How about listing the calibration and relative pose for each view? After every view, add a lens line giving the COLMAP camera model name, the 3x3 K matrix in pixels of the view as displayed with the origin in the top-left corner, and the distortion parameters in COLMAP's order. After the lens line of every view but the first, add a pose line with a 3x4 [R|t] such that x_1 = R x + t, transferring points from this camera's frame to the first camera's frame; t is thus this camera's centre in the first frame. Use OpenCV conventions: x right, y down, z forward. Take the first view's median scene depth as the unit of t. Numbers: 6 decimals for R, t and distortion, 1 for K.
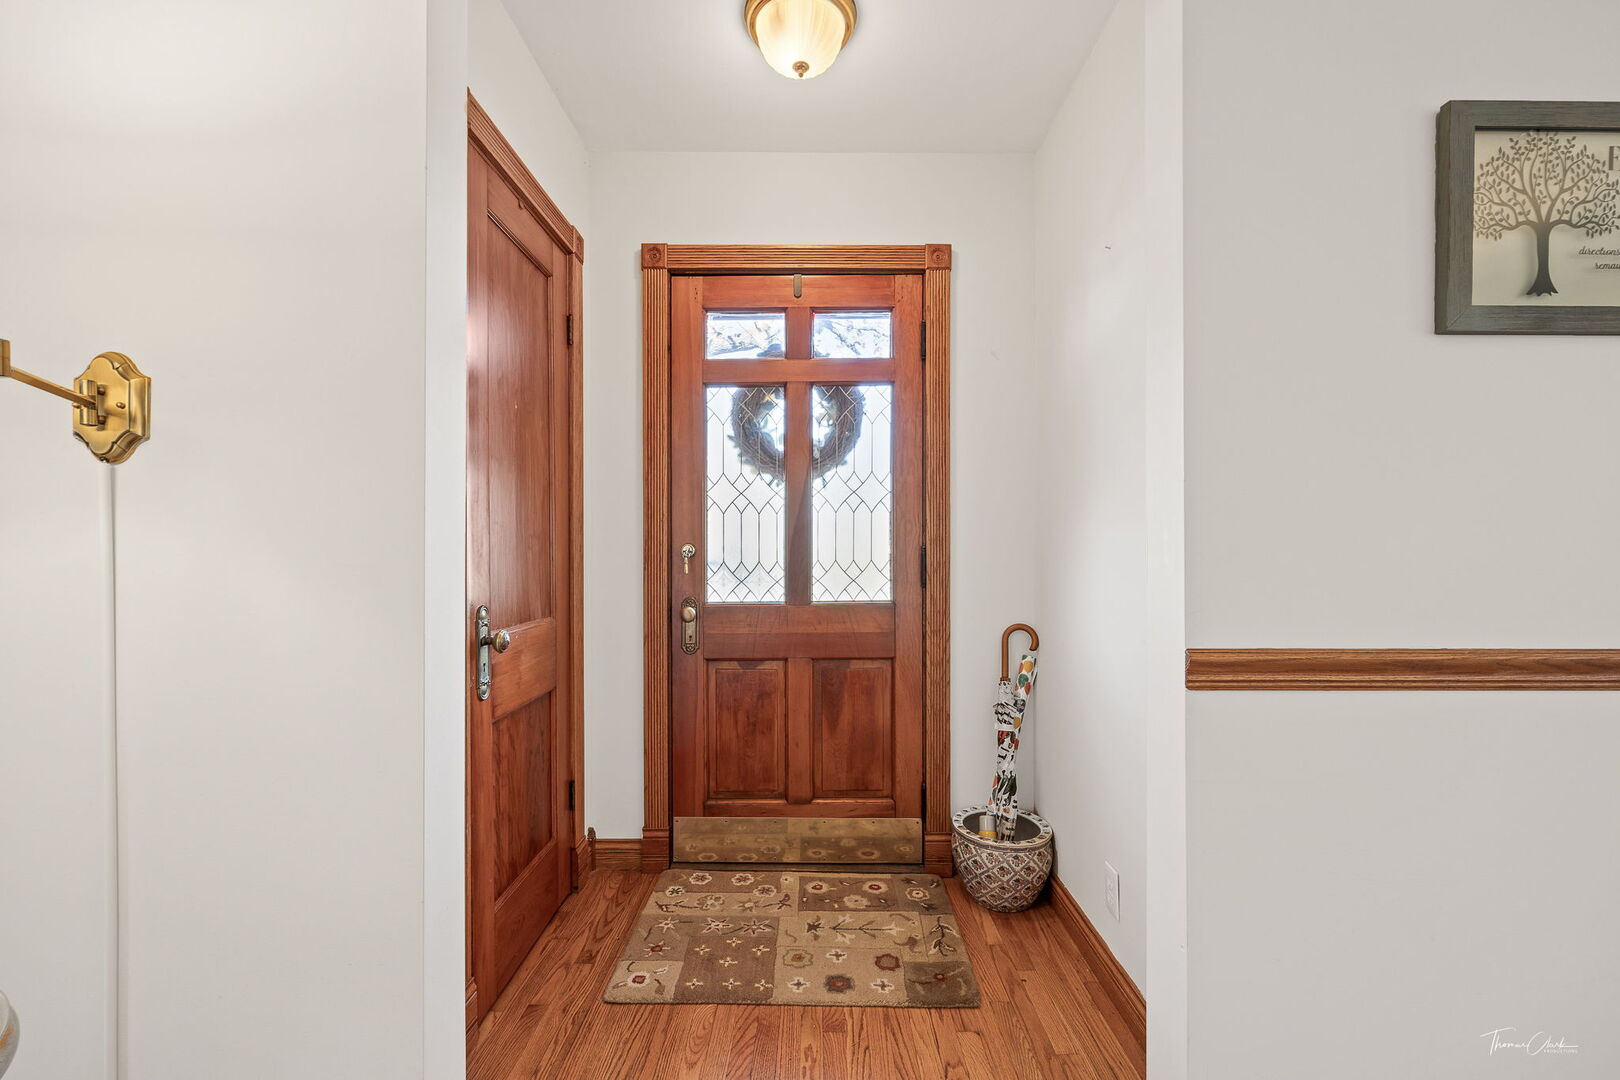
lens RADIAL K [[649.4, 0, 810.2], [0, 649.4, 542.1], [0, 0, 1]] dist [-0.006264, 0.000432]
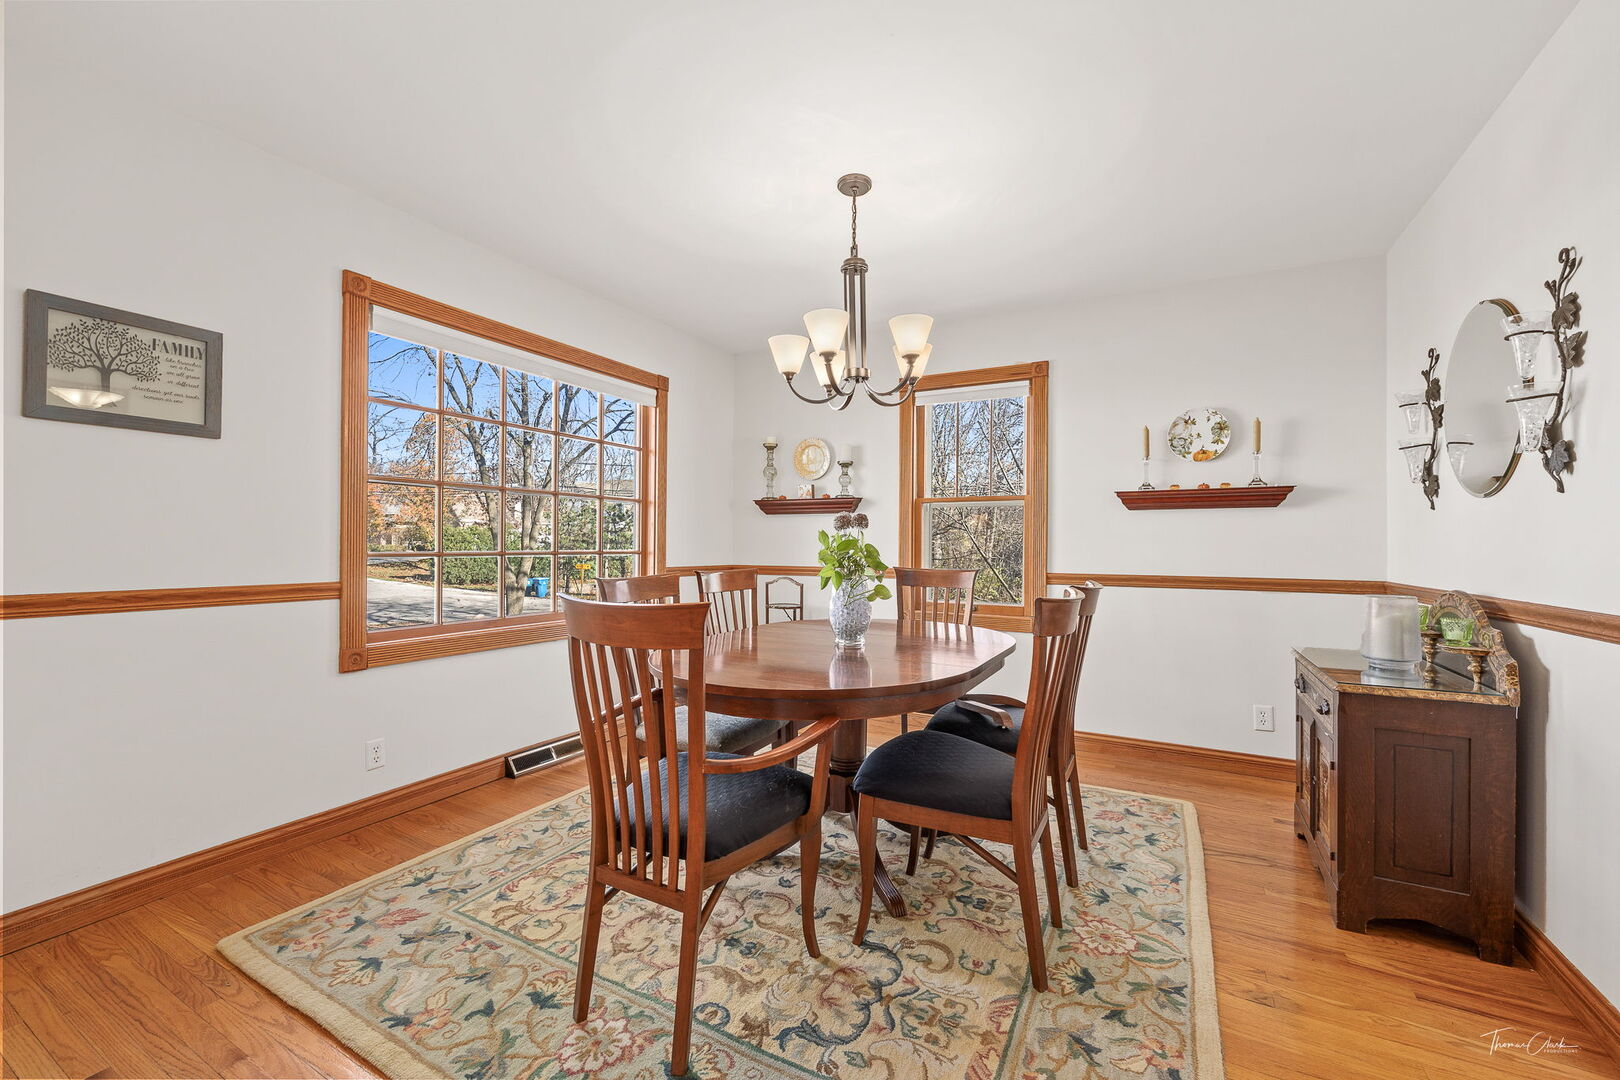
lens RADIAL K [[649.4, 0, 804.0], [0, 649.4, 540.2], [0, 0, 1]] dist [-0.006264, 0.000432]
pose [[0.485543, 0.005860, 0.874193, 0.476245], [-0.006279, 0.999975, -0.003215, 0.005759], [-0.874190, -0.003928, 0.485567, -1.740449]]
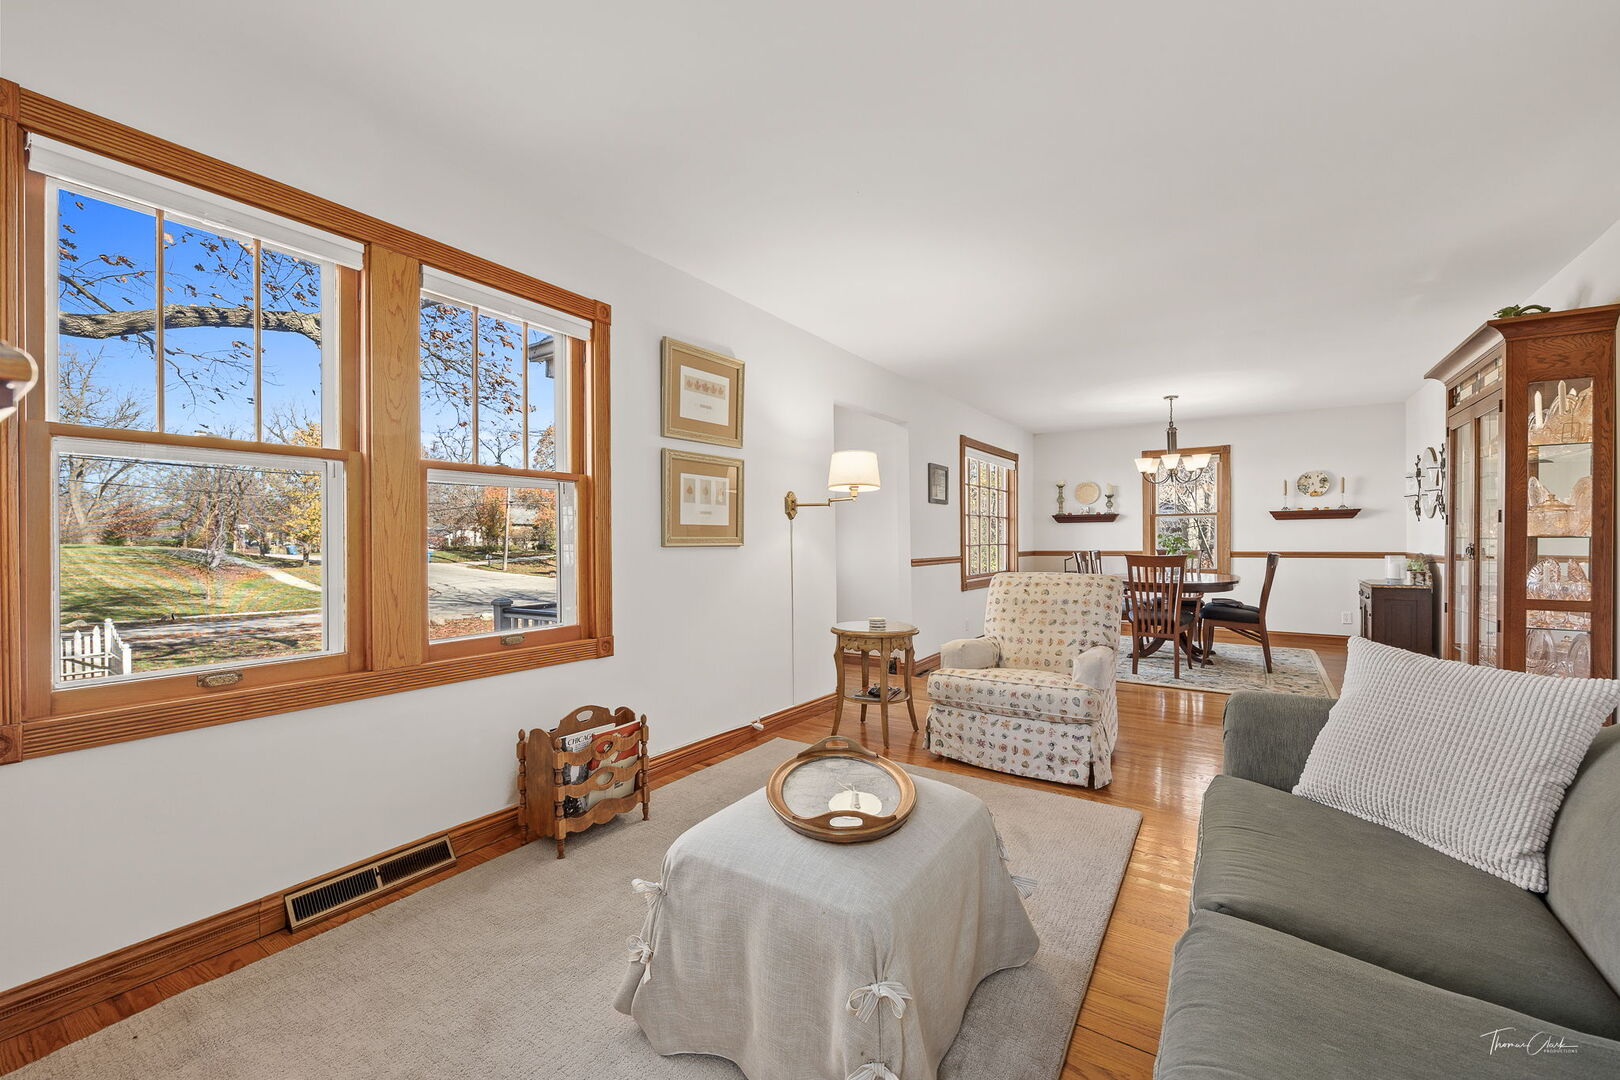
lens RADIAL K [[649.4, 0, 801.9], [0, 649.4, 543.8], [0, 0, 1]] dist [-0.006264, 0.000432]
pose [[0.568882, -0.012931, 0.822318, -4.339349], [0.008854, 0.999915, 0.009598, -0.030536], [-0.822372, 0.001821, 0.568948, -1.346001]]
